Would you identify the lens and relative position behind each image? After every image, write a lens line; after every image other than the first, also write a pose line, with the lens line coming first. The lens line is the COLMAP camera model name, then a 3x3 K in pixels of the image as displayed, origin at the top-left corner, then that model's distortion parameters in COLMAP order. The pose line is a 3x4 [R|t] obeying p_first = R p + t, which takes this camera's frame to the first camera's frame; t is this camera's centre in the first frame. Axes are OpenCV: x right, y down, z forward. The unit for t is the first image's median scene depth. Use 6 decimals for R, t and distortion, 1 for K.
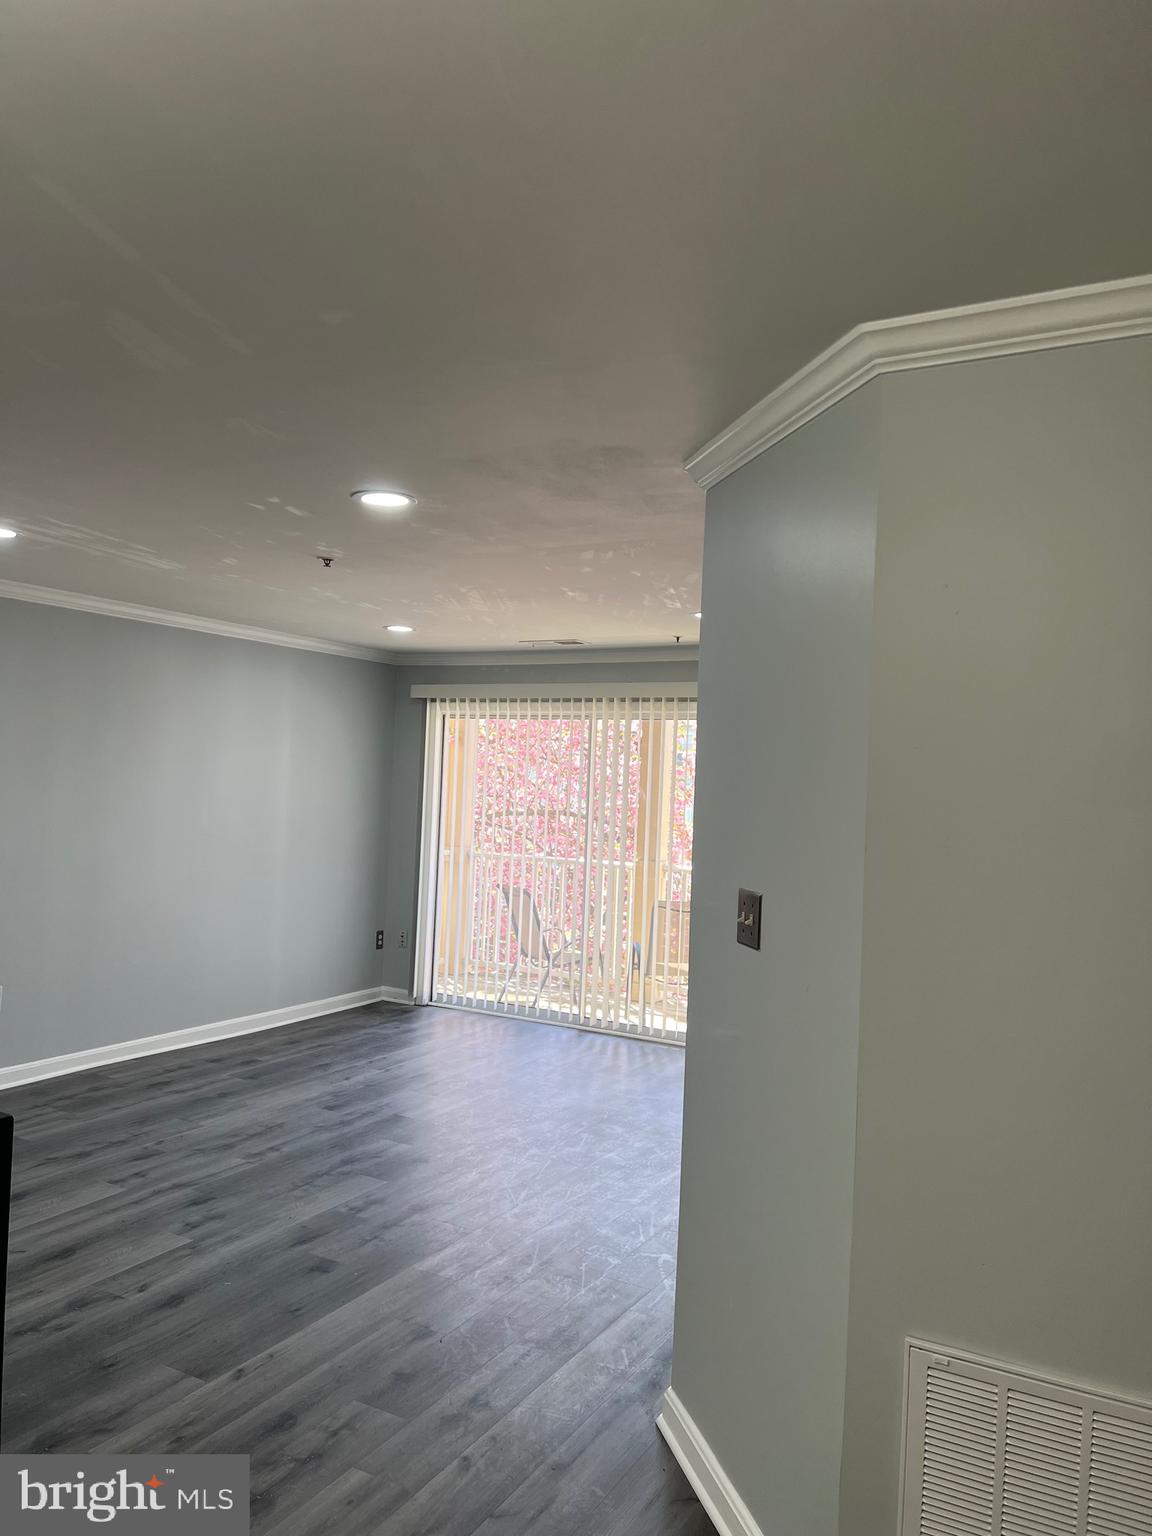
lens RADIAL K [[1152.1, 0, 562.5], [0, 1152.1, 769.4], [0, 0, 1]] dist [0.062412, -0.069305]
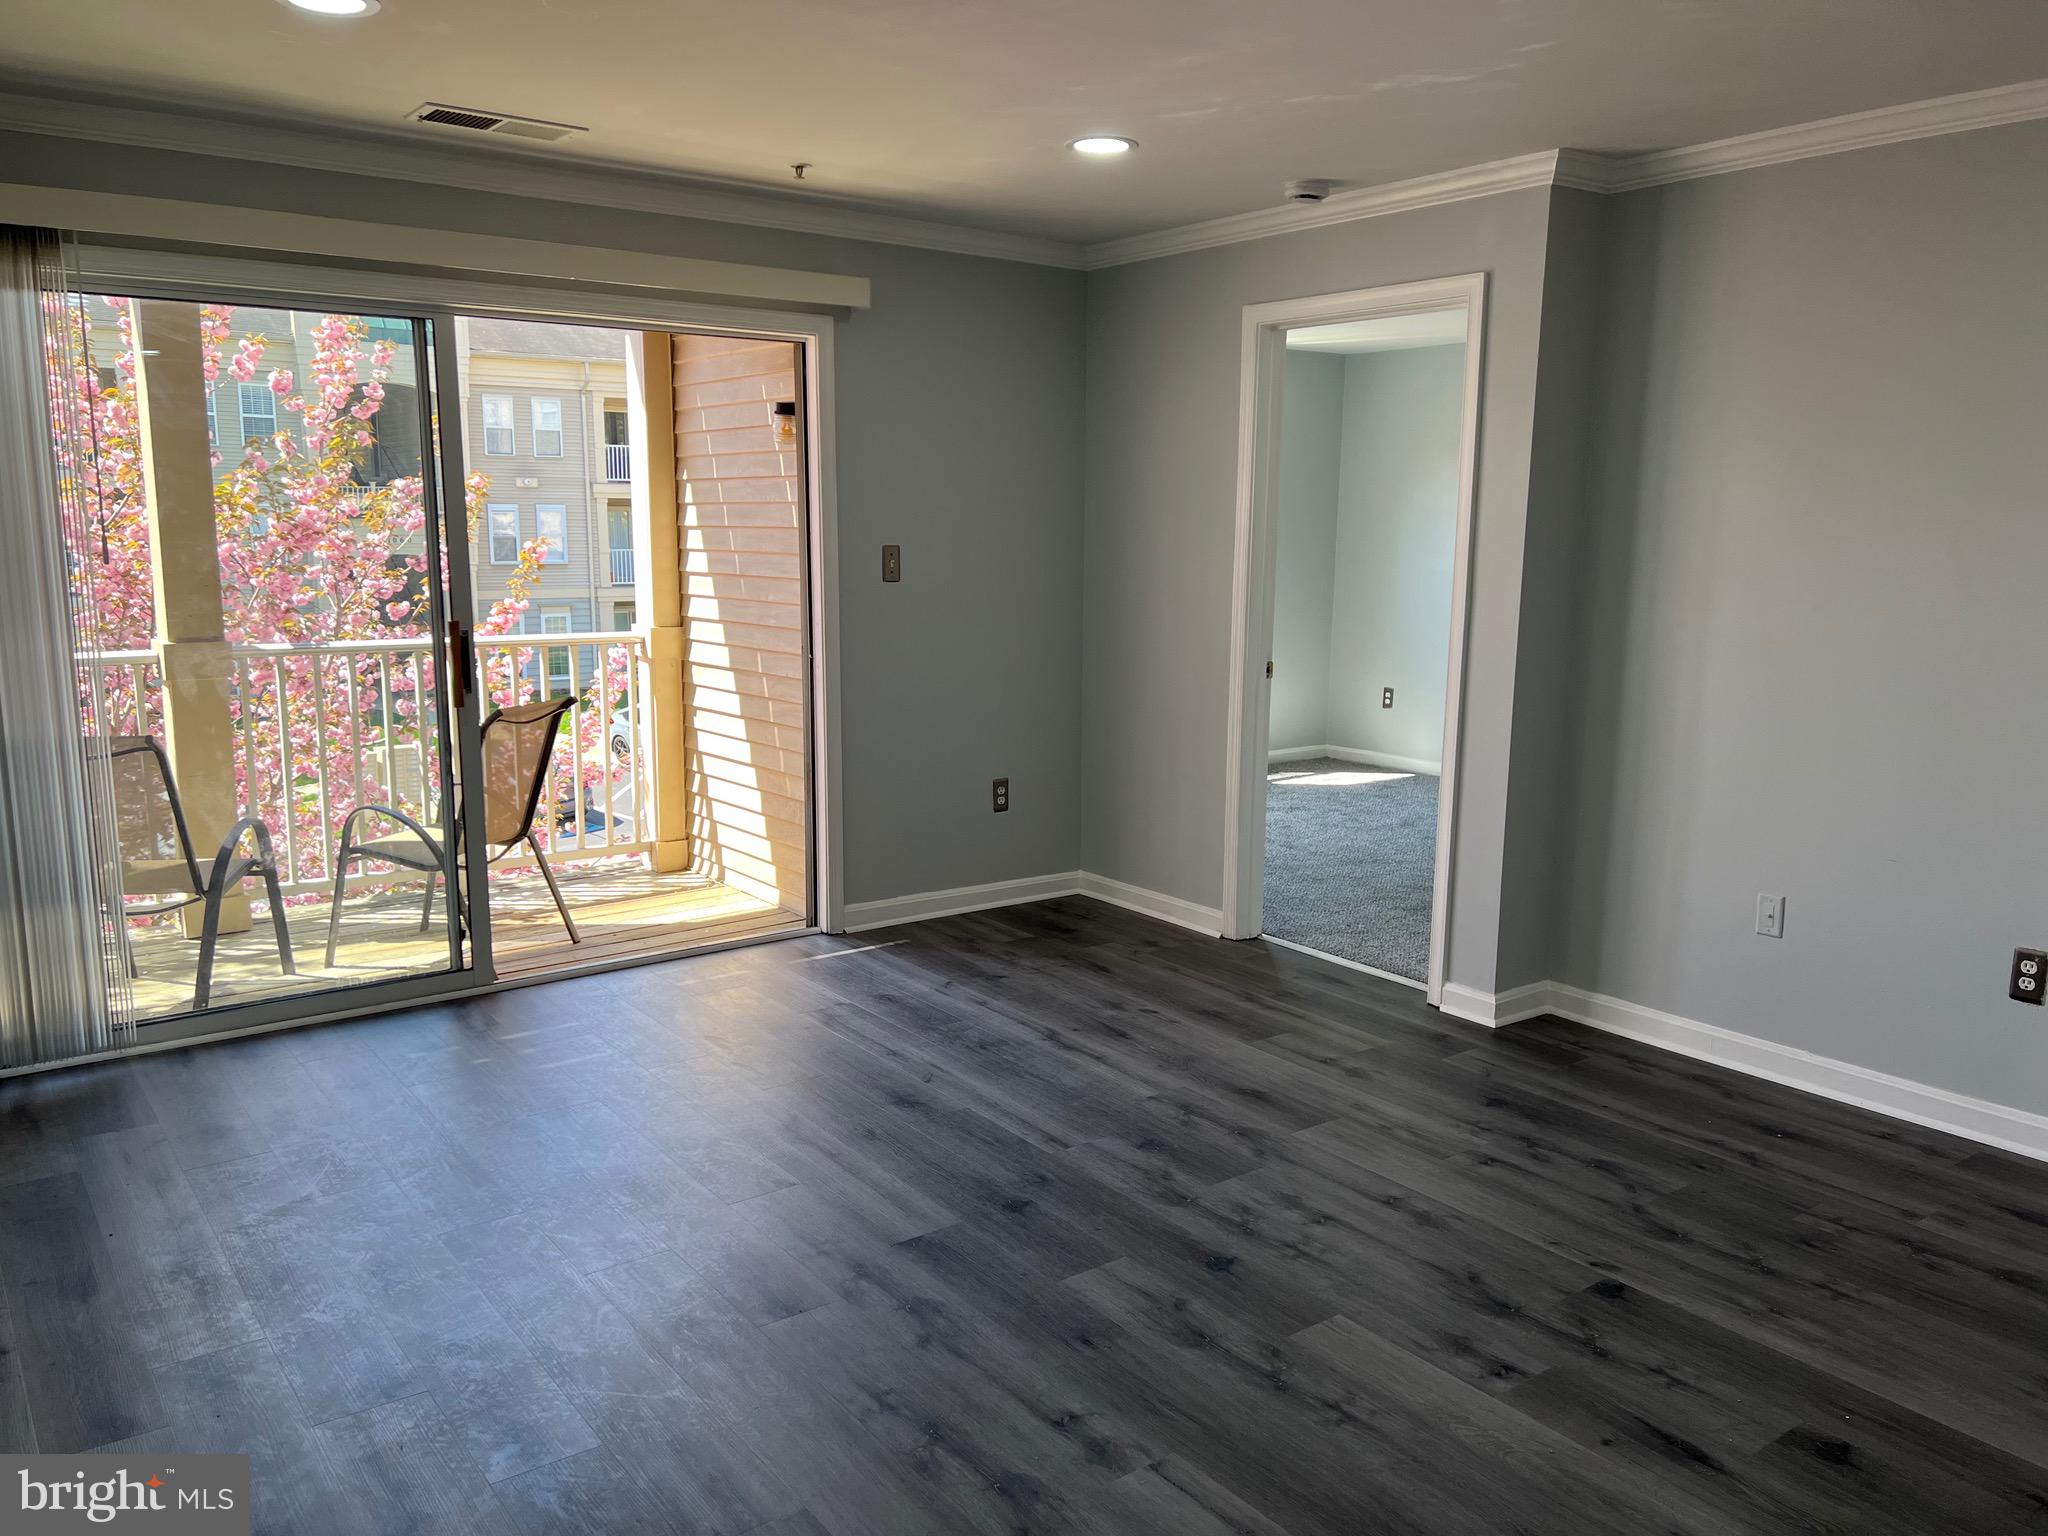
lens RADIAL K [[1536.1, 0, 1025.6], [0, 1536.1, 778.1], [0, 0, 1]] dist [0.062412, -0.069305]
pose [[0.401610, -0.190631, 0.895751, -0.694707], [-0.000800, 0.978022, 0.208498, 0.005553], [-0.915811, -0.084451, 0.392631, 0.841849]]
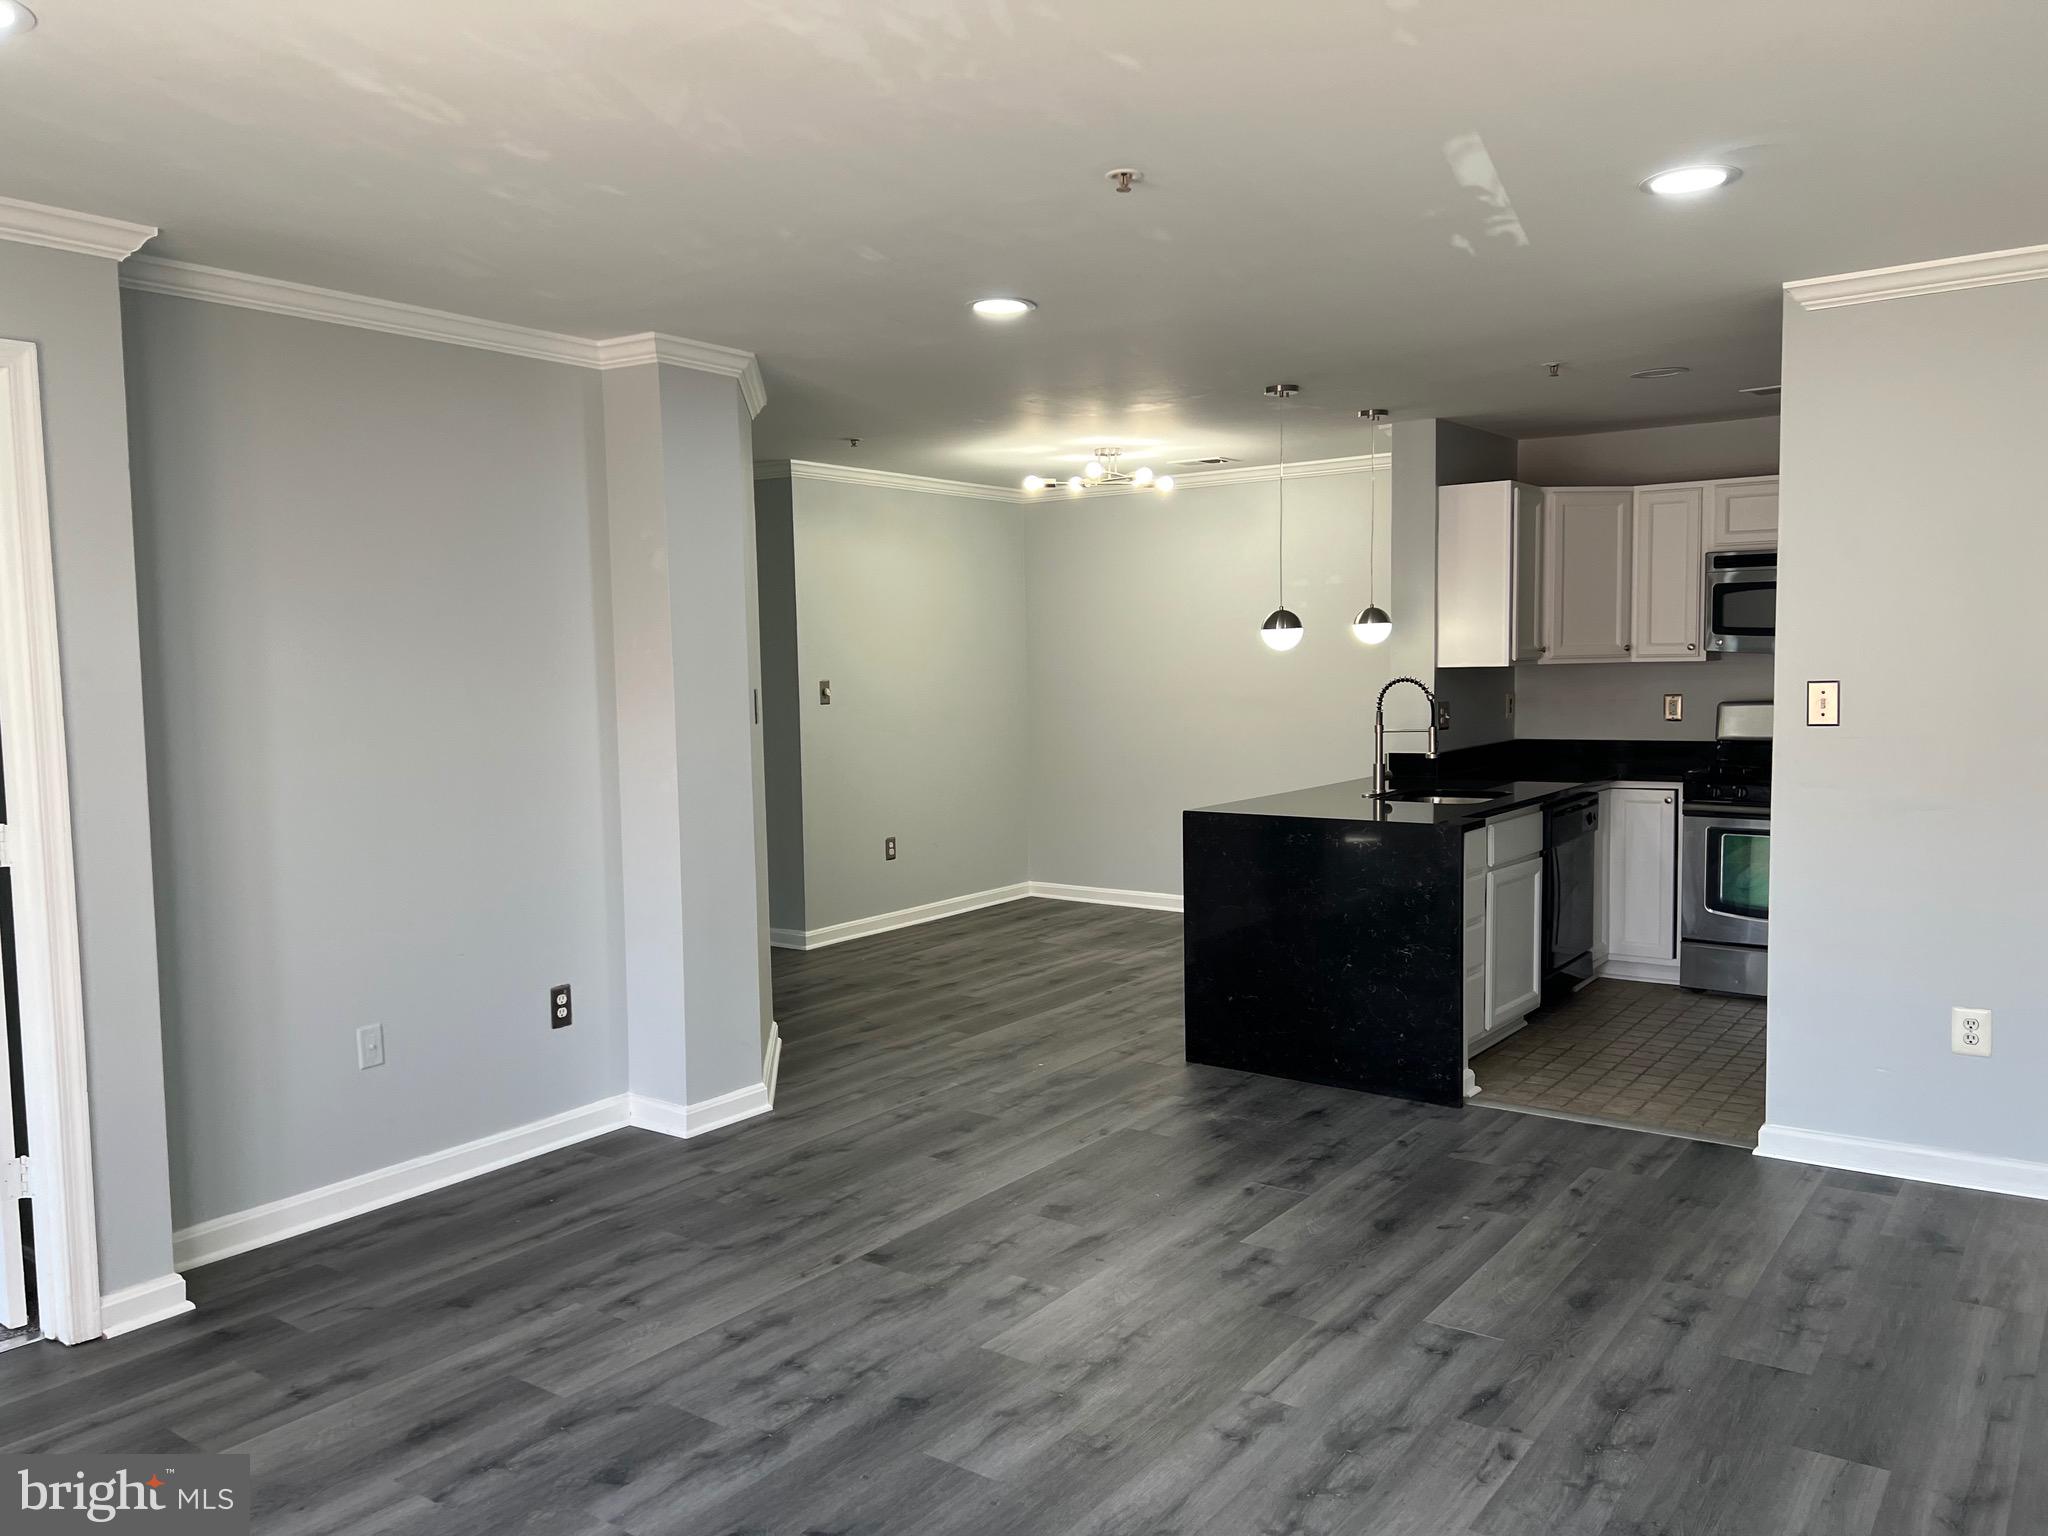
lens RADIAL K [[1536.1, 0, 1007.9], [0, 1536.1, 775.4], [0, 0, 1]] dist [0.062412, -0.069305]
pose [[-0.992128, -0.031941, 0.121090, -0.229715], [-0.023009, 0.996959, 0.074454, 0.032378], [-0.123100, 0.071082, -0.989845, 1.611867]]
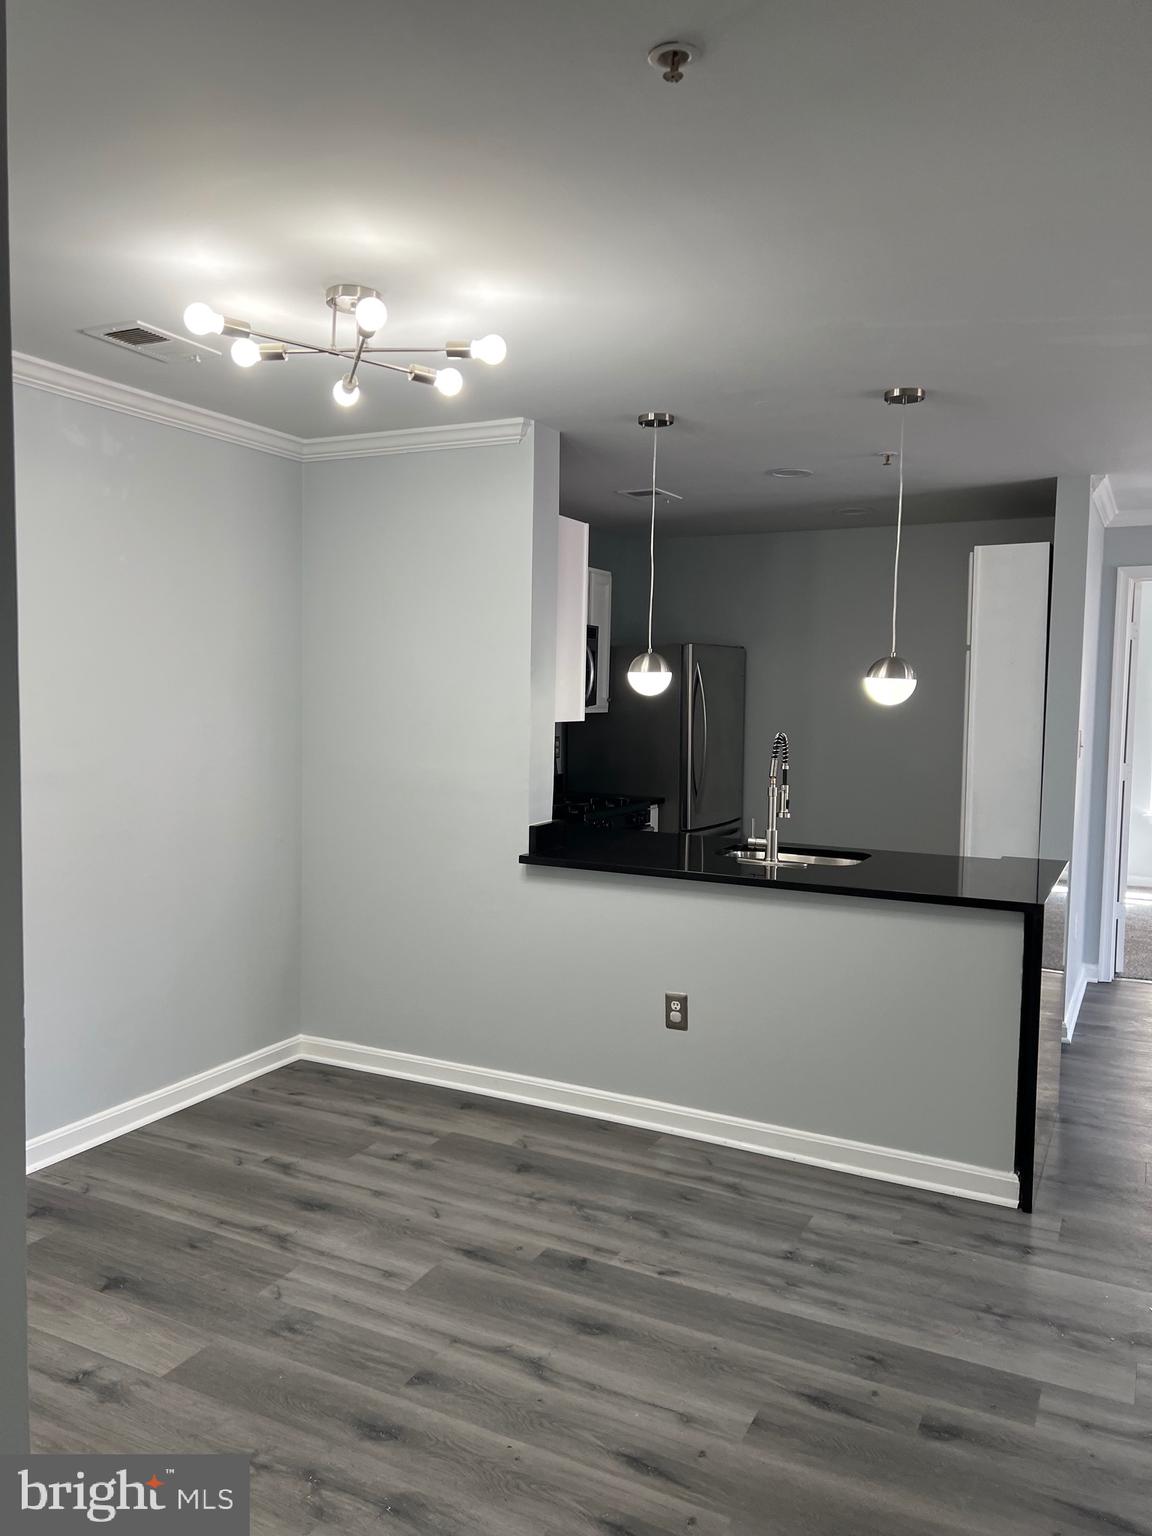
lens RADIAL K [[1152.1, 0, 566.9], [0, 1152.1, 771.5], [0, 0, 1]] dist [0.062412, -0.069305]
pose [[0.042685, 0.030957, -0.998609, 0.453009], [-0.003486, 0.999518, 0.030836, 0.040835], [0.999082, 0.002165, 0.042773, 0.159926]]
